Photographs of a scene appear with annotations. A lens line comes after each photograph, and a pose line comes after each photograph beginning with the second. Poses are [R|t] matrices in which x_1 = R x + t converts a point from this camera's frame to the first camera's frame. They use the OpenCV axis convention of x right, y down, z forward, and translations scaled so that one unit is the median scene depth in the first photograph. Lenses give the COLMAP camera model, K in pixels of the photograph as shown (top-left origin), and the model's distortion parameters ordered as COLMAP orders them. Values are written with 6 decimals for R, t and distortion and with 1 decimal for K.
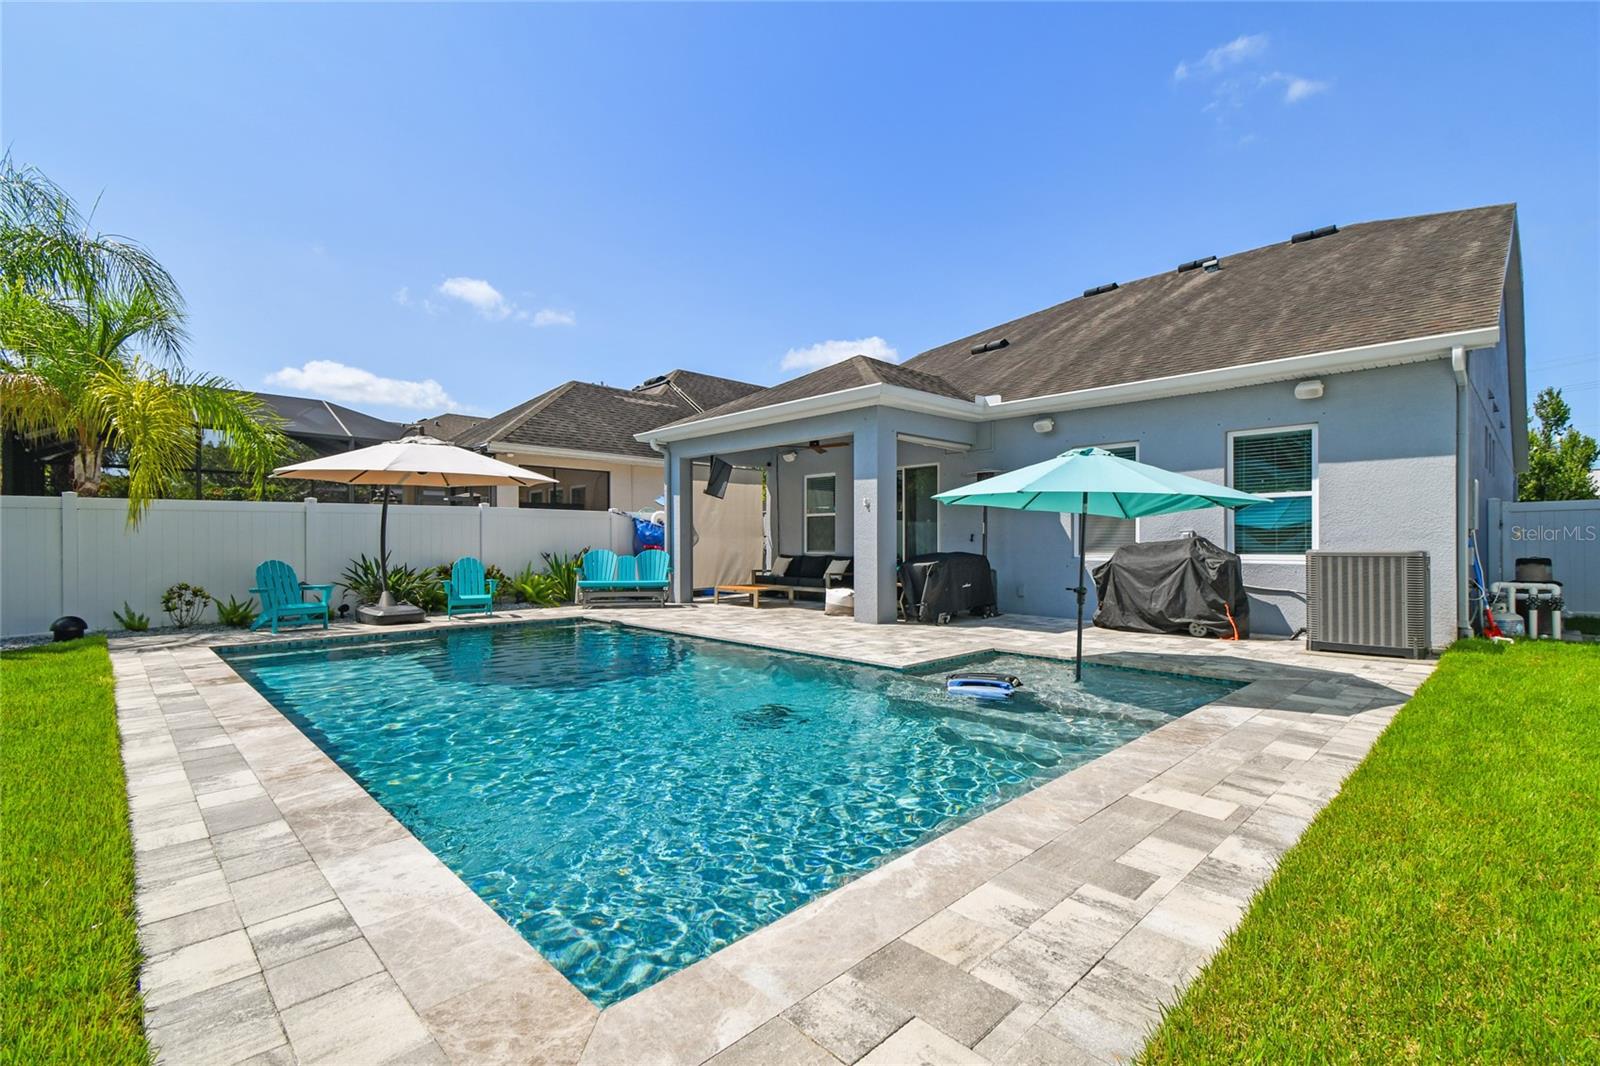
lens RADIAL K [[696.2, 0, 805.9], [0, 696.2, 541.2], [0, 0, 1]] dist [0.035243, -0.011819]
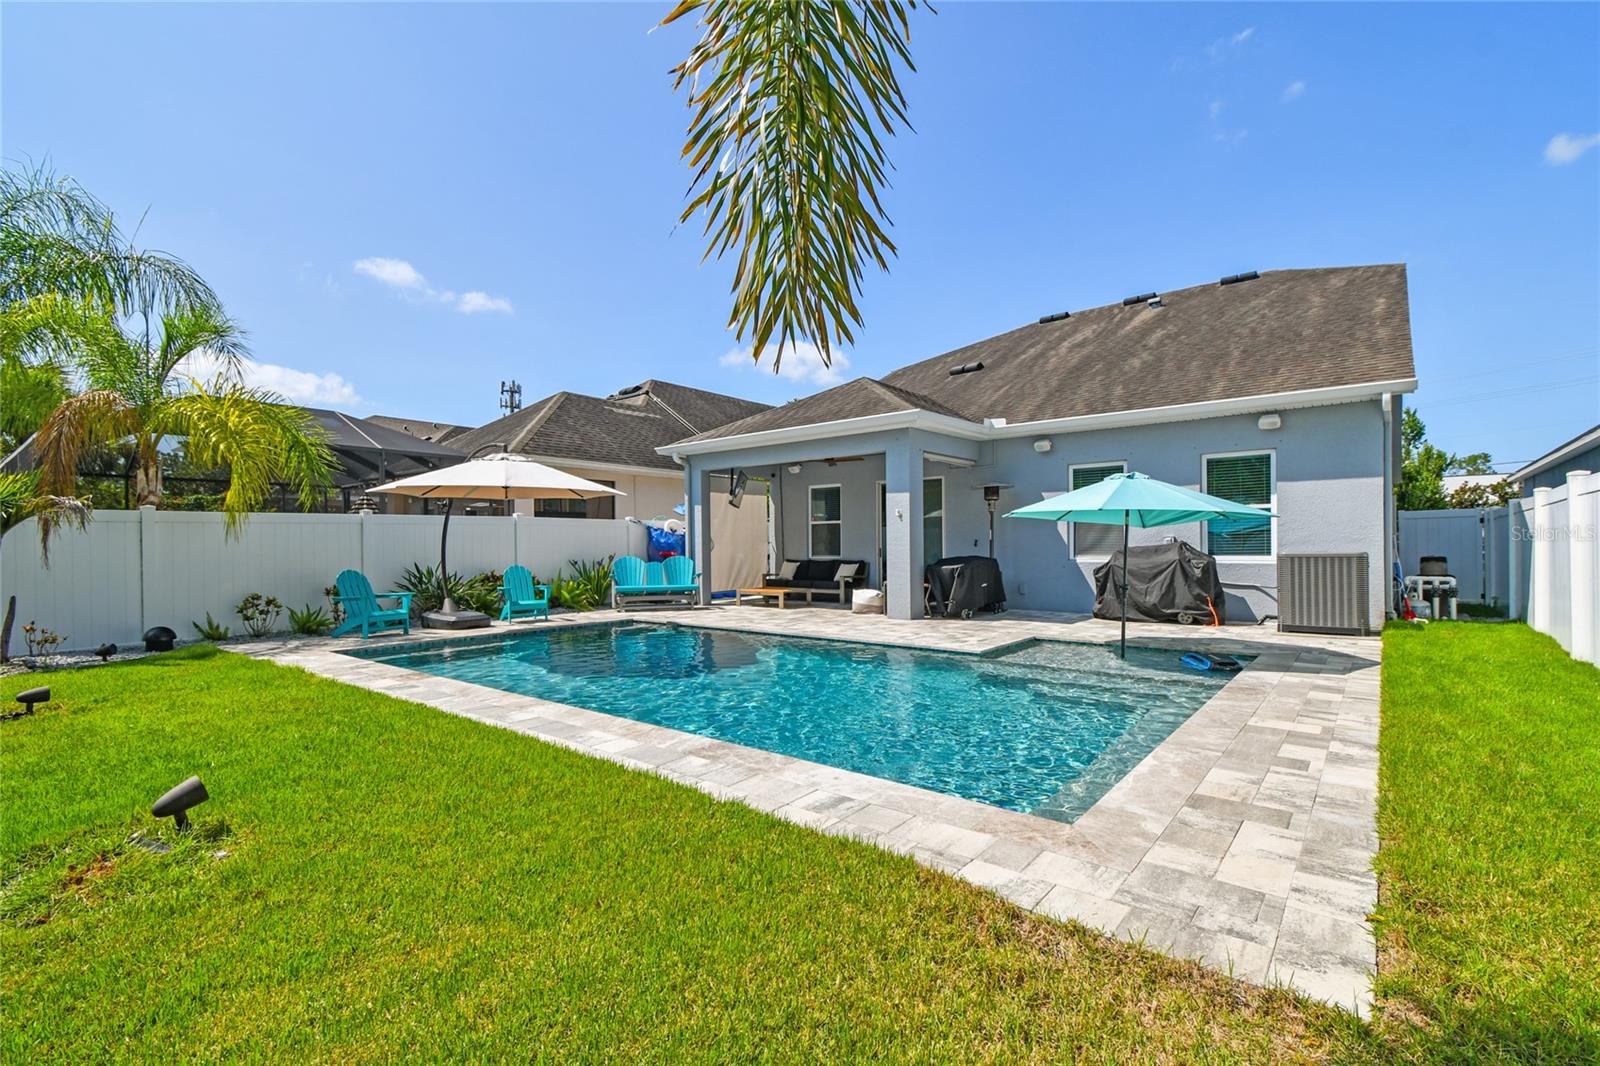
lens RADIAL K [[697.2, 0, 803.1], [0, 697.2, 546.0], [0, 0, 1]] dist [0.026822, -0.000173]
pose [[0.993884, -0.007946, 0.110143, -0.185978], [0.007749, 0.999968, 0.002216, -0.005368], [-0.110157, -0.001349, 0.993913, -0.106476]]
